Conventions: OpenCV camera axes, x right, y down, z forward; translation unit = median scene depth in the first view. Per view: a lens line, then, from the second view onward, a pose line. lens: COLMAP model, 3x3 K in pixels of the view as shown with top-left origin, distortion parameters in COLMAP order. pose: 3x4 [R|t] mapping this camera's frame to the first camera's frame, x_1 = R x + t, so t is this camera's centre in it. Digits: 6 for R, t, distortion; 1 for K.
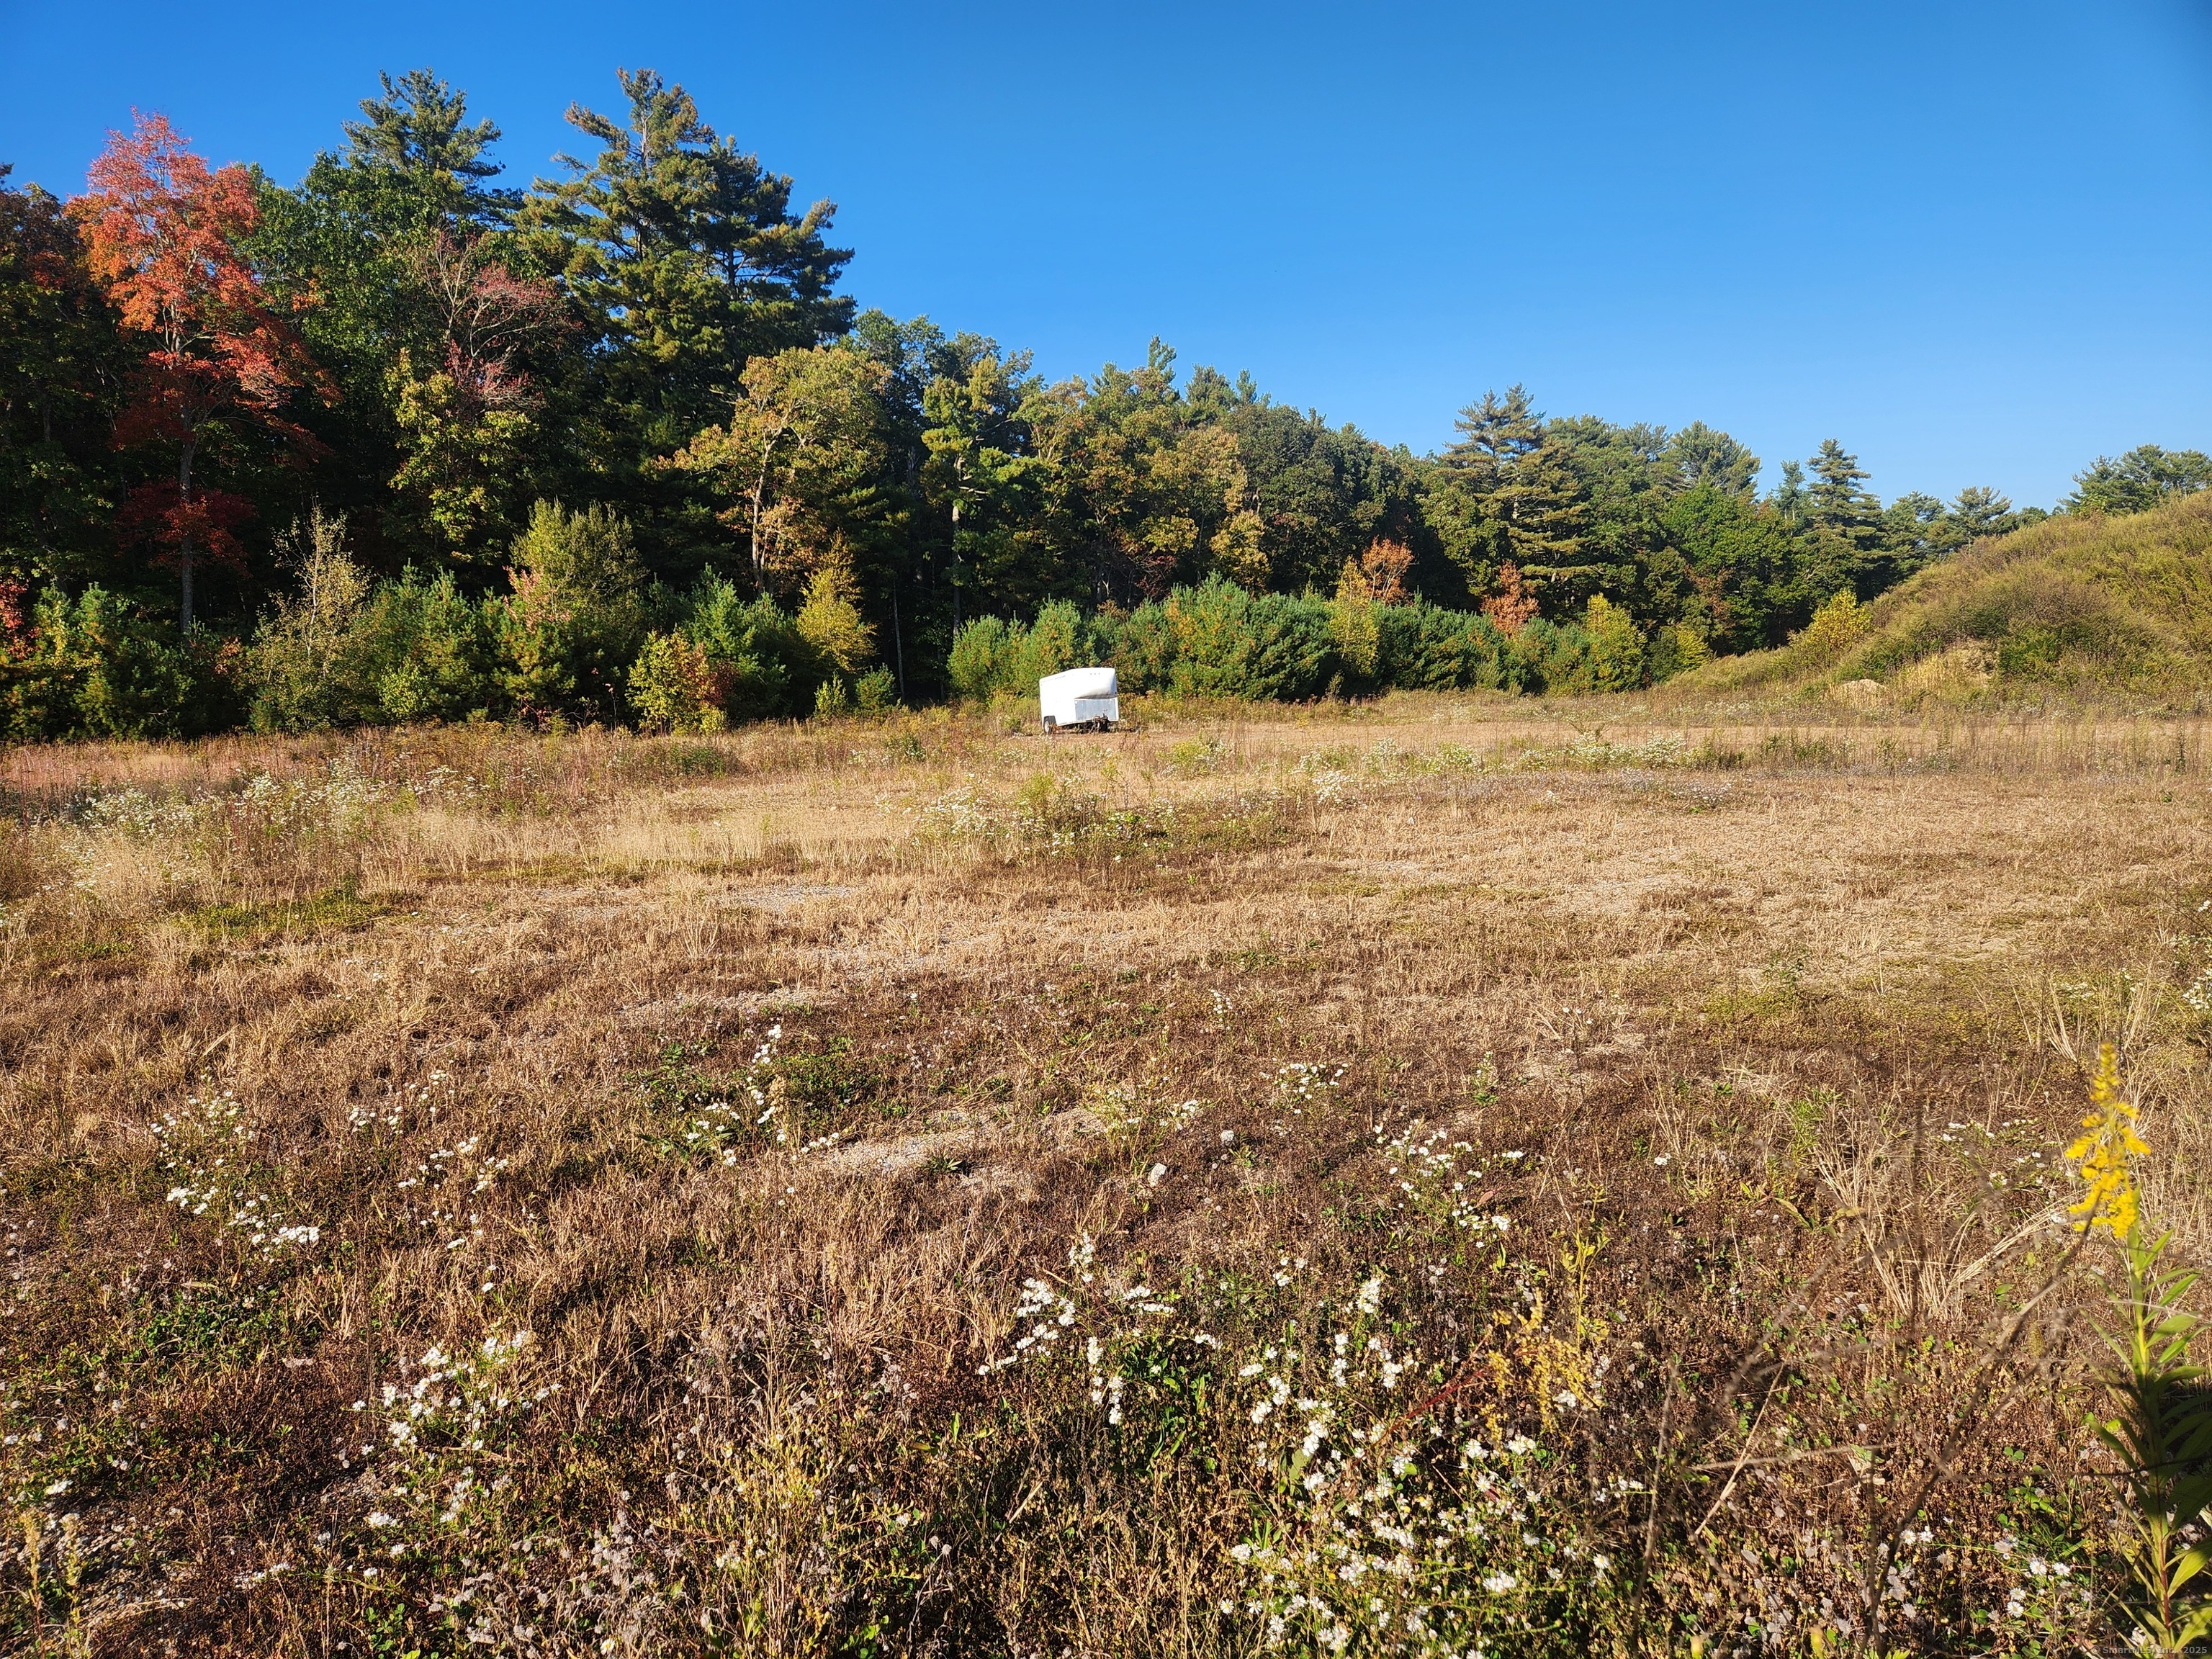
lens RADIAL K [[1506.8, 0, 1107.3], [0, 1506.8, 833.8], [0, 0, 1]] dist [0.033389, -0.012912]
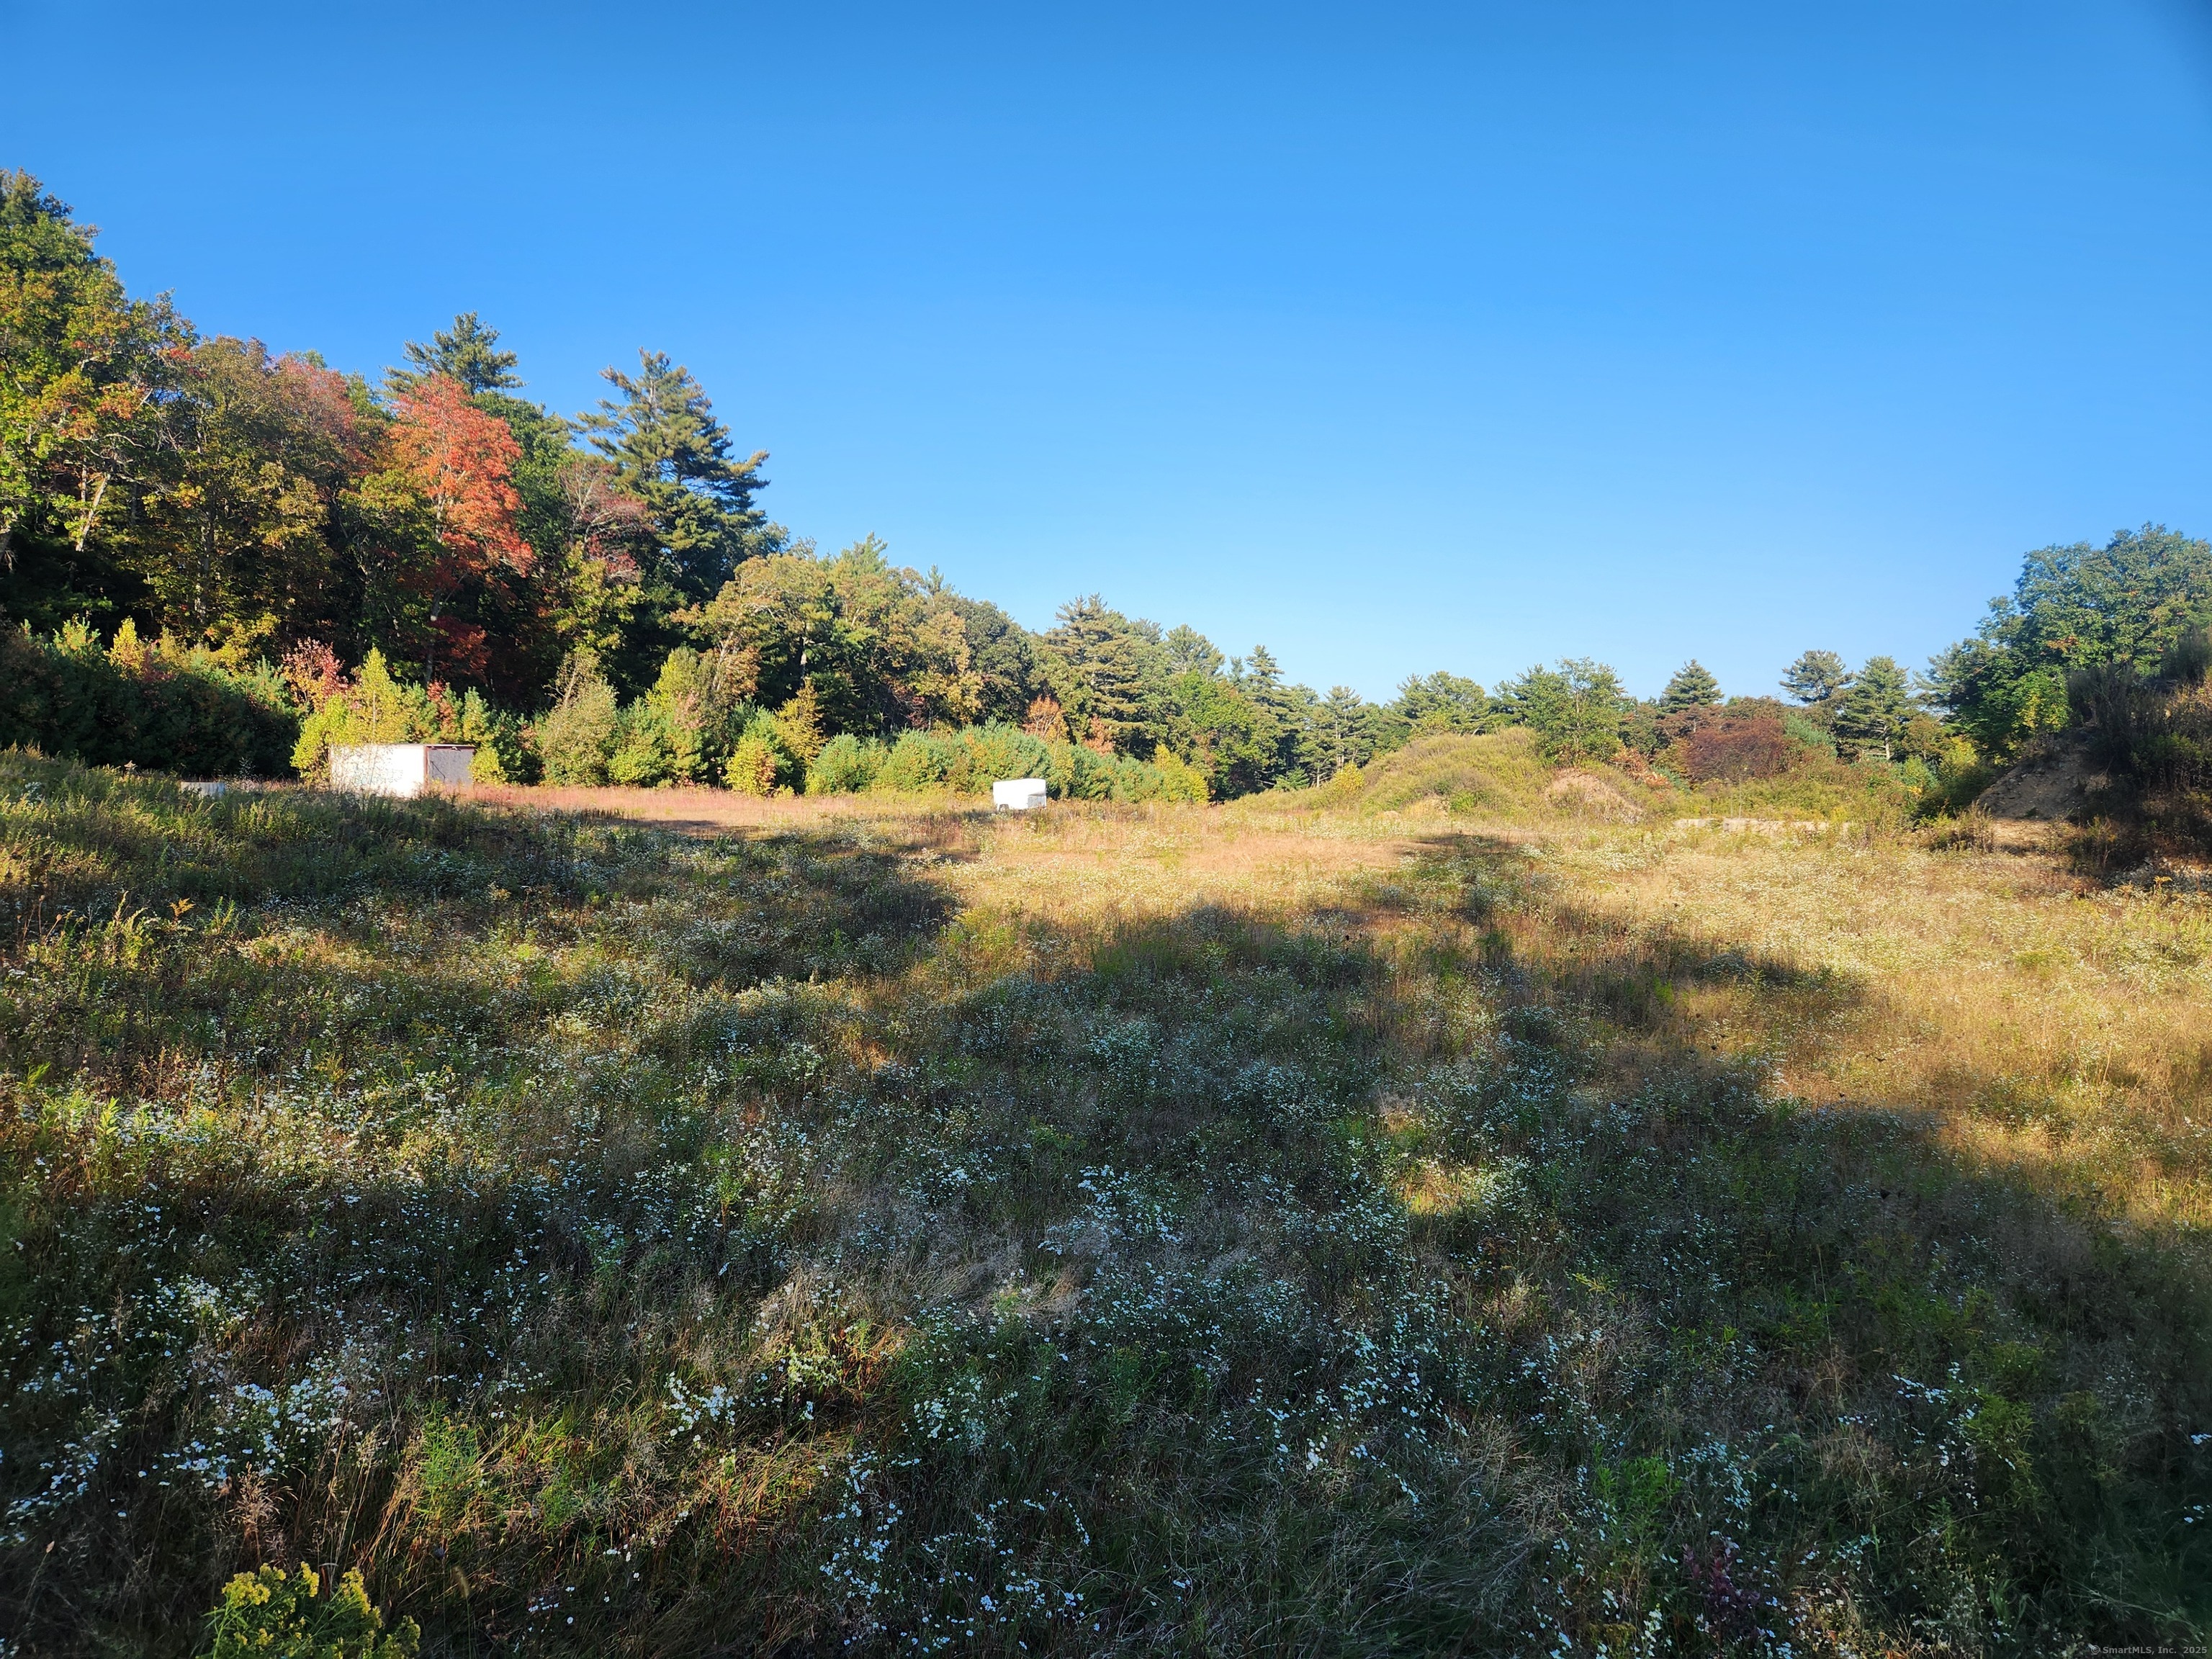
lens RADIAL K [[1506.8, 0, 1104.8], [0, 1506.8, 826.0], [0, 0, 1]] dist [0.033389, -0.012912]
pose [[0.912484, 0.054224, 0.405503, -0.306113], [-0.023294, 0.996456, -0.080831, 0.040745], [-0.408449, 0.064311, 0.910513, -0.306718]]
